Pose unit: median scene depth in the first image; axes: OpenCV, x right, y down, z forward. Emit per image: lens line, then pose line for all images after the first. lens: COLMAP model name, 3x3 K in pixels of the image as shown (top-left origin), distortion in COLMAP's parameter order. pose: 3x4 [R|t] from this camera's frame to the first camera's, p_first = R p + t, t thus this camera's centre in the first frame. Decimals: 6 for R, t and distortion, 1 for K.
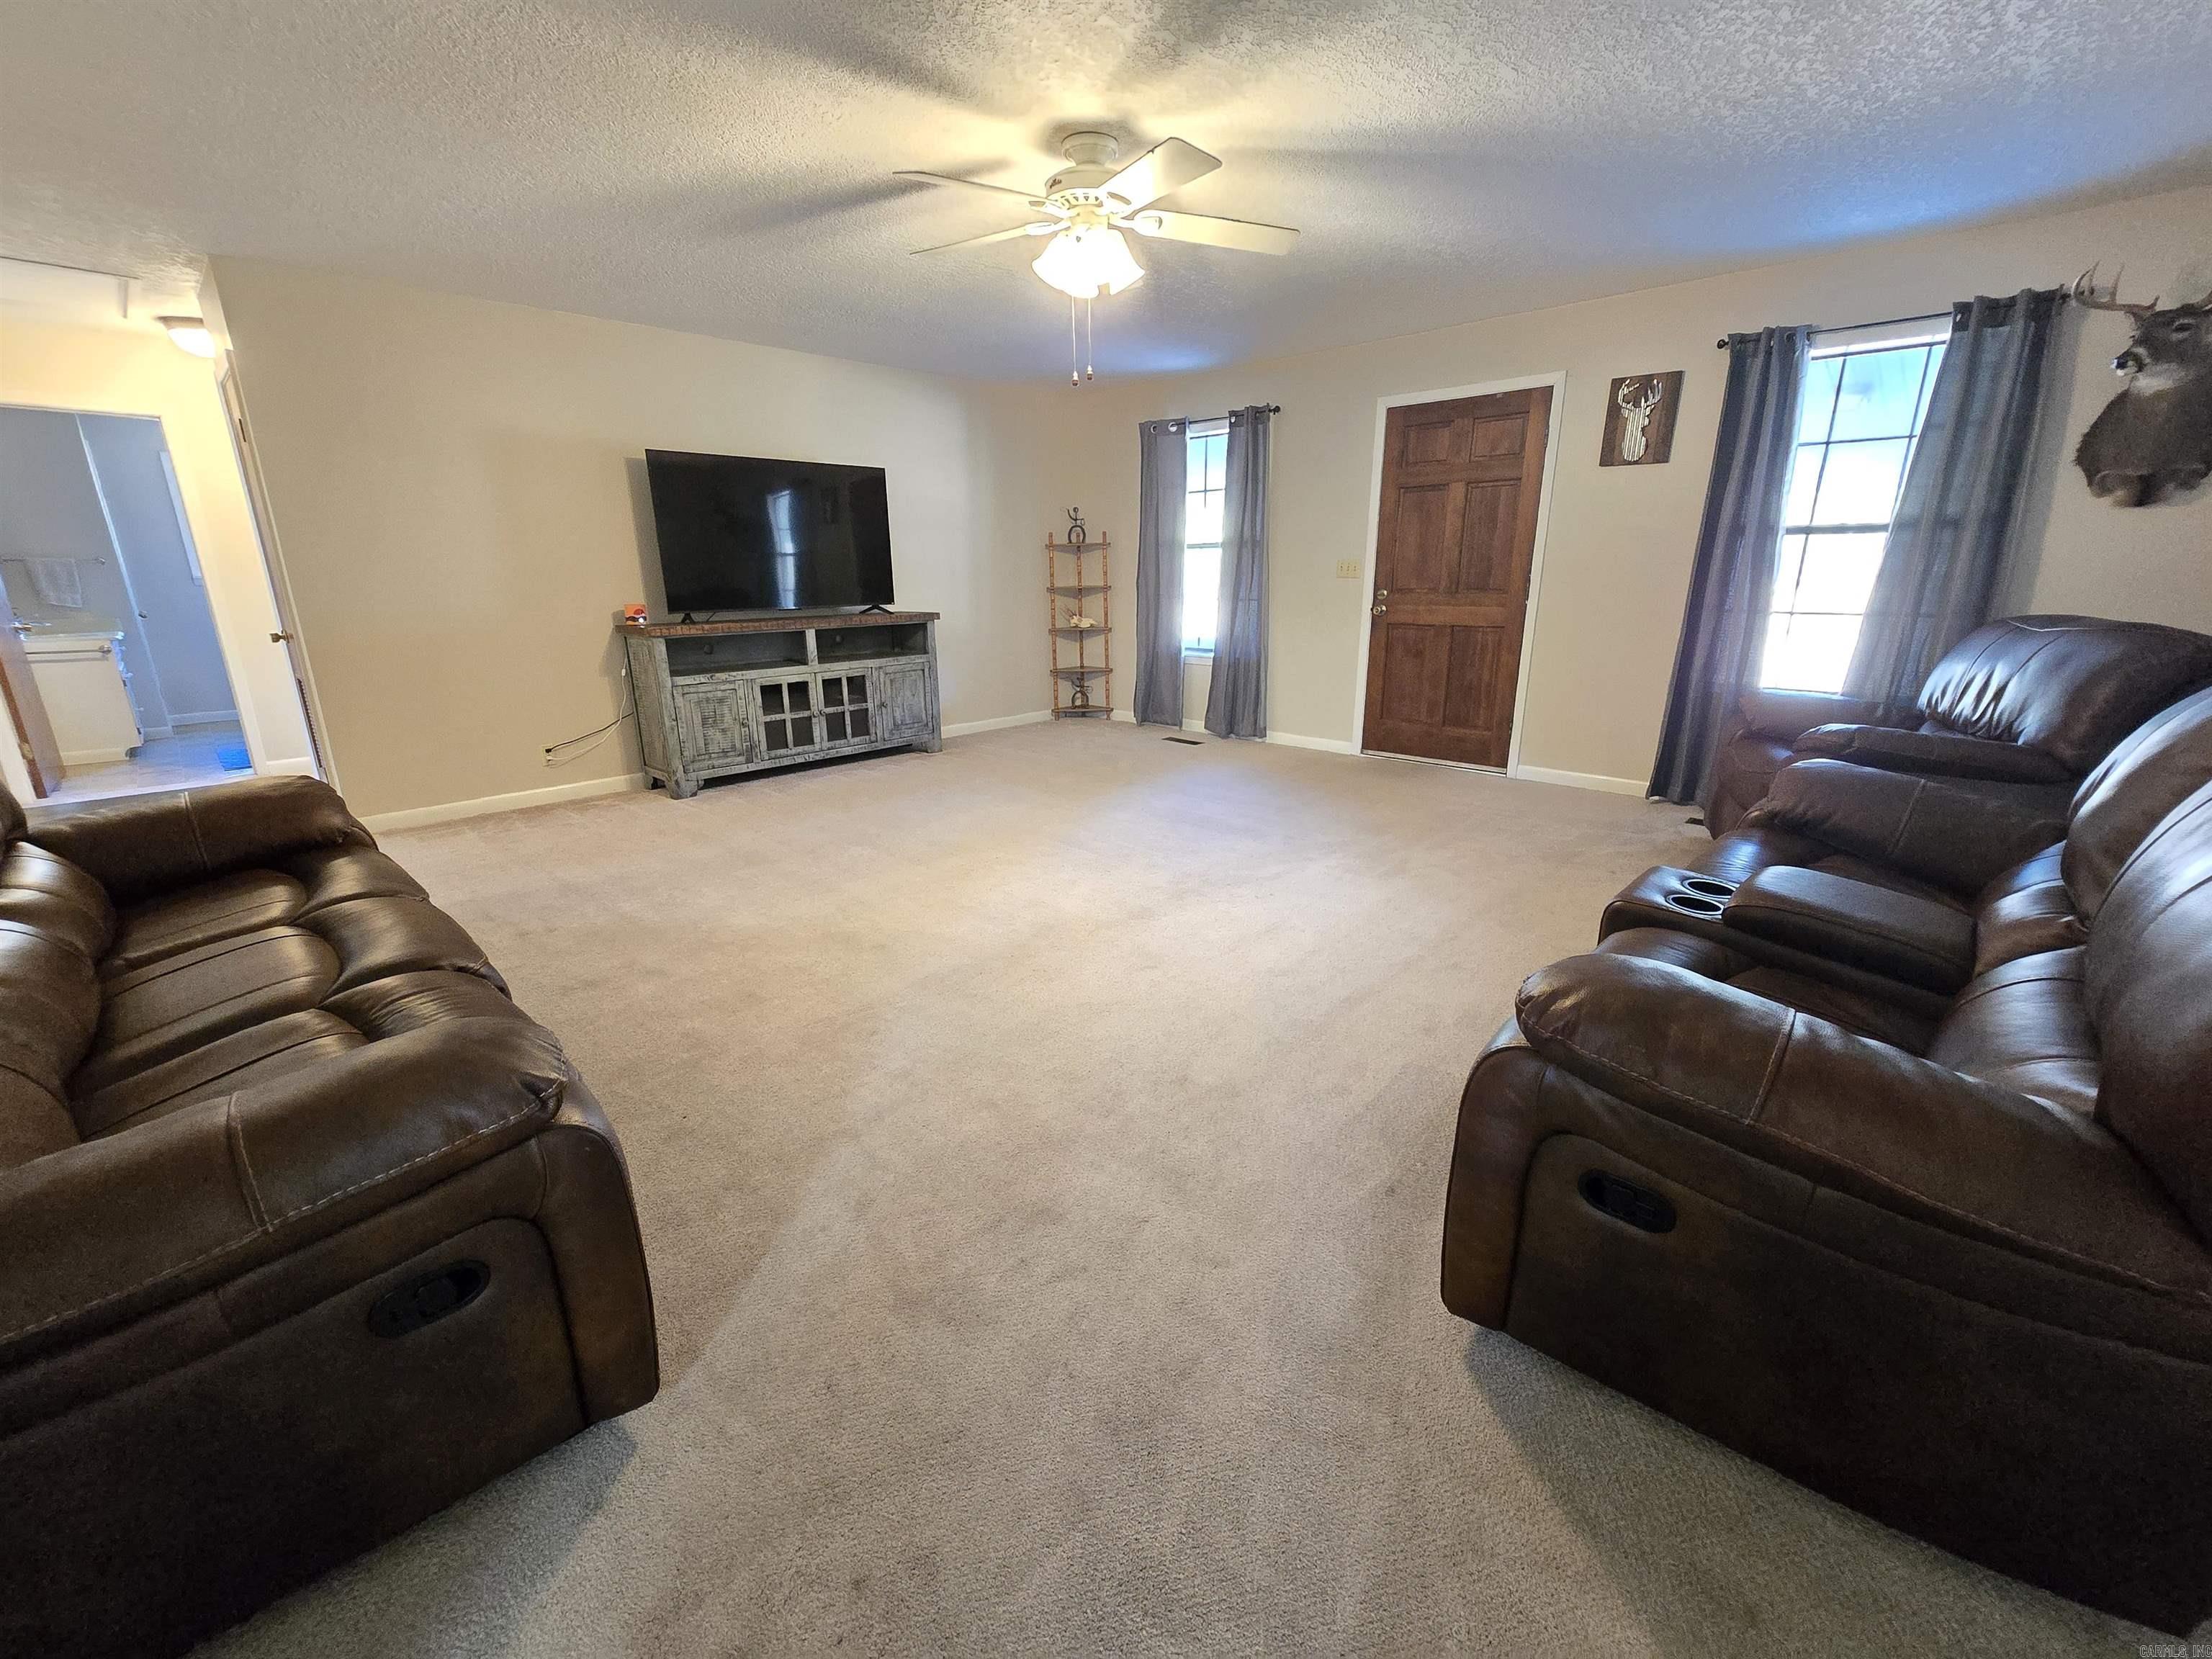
lens RADIAL K [[907.4, 0, 1103.3], [0, 907.4, 834.1], [0, 0, 1]] dist [-0.001117, -0.000233]
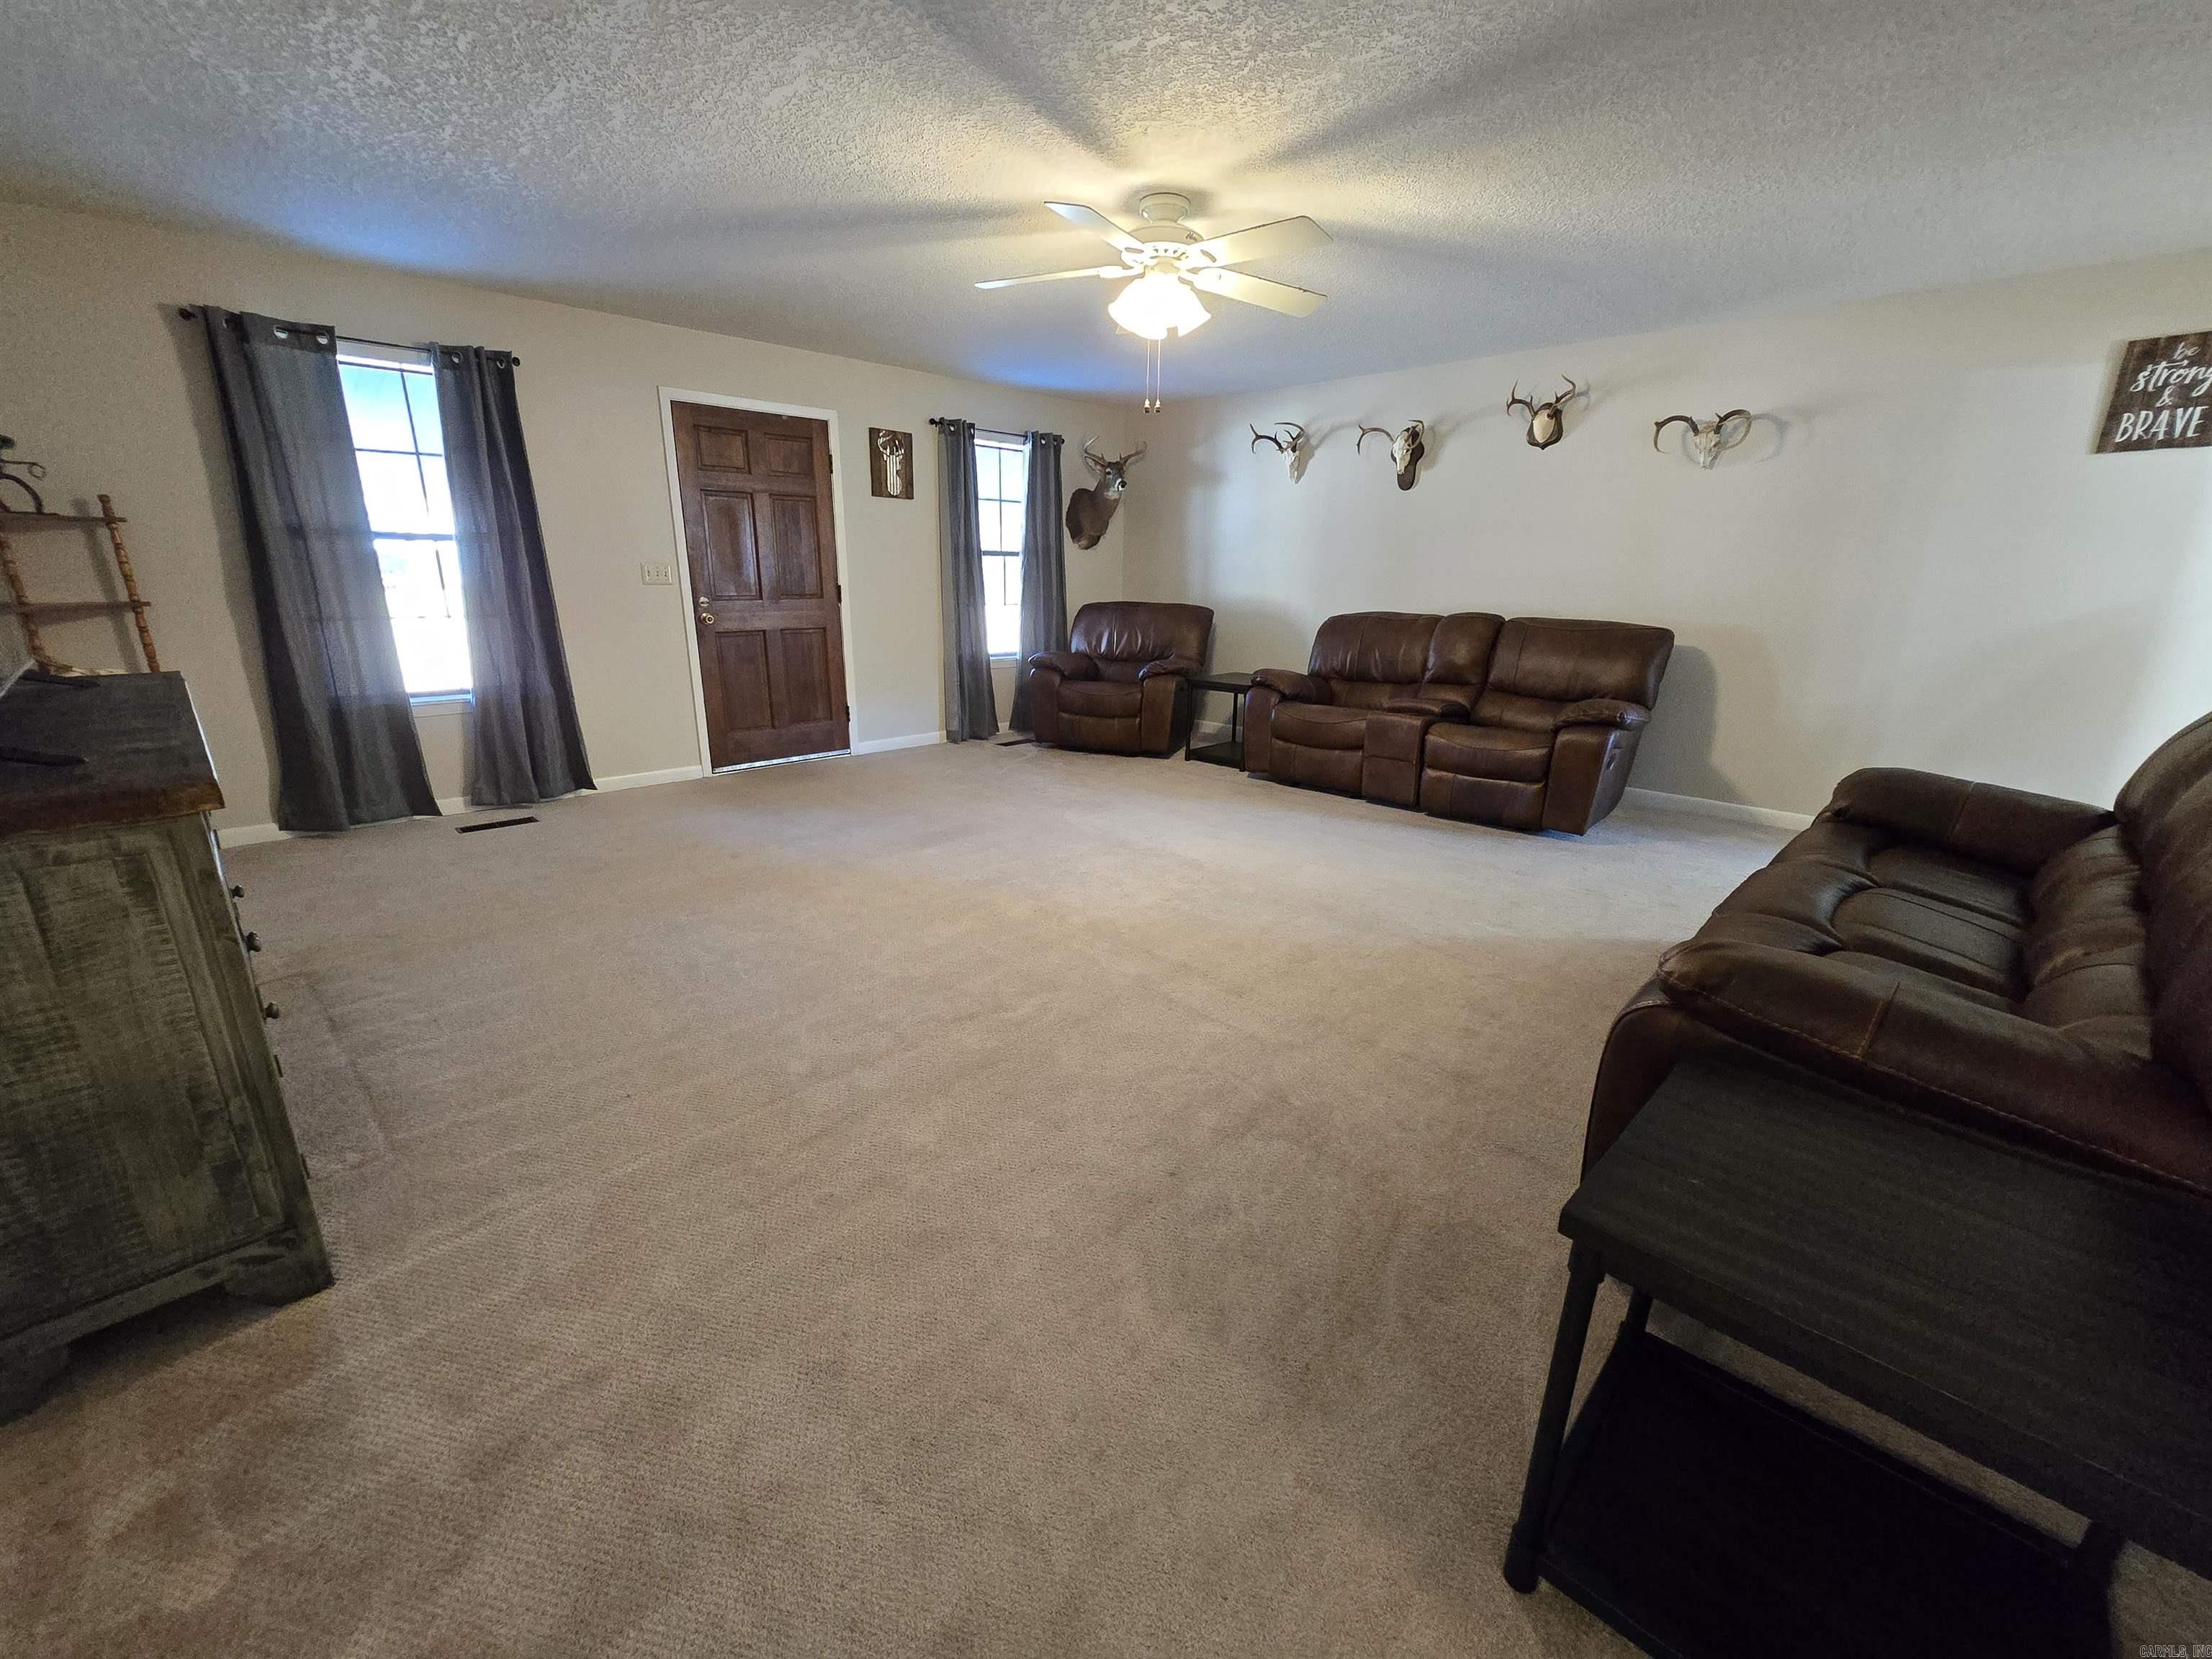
lens RADIAL K [[907.4, 0, 1103.3], [0, 907.4, 834.1], [0, 0, 1]] dist [-0.001117, -0.000233]
pose [[0.031319, -0.267308, 0.963102, -0.755906], [0.272224, 0.929429, 0.249109, -0.188712], [-0.961724, 0.254378, 0.101877, 0.658977]]
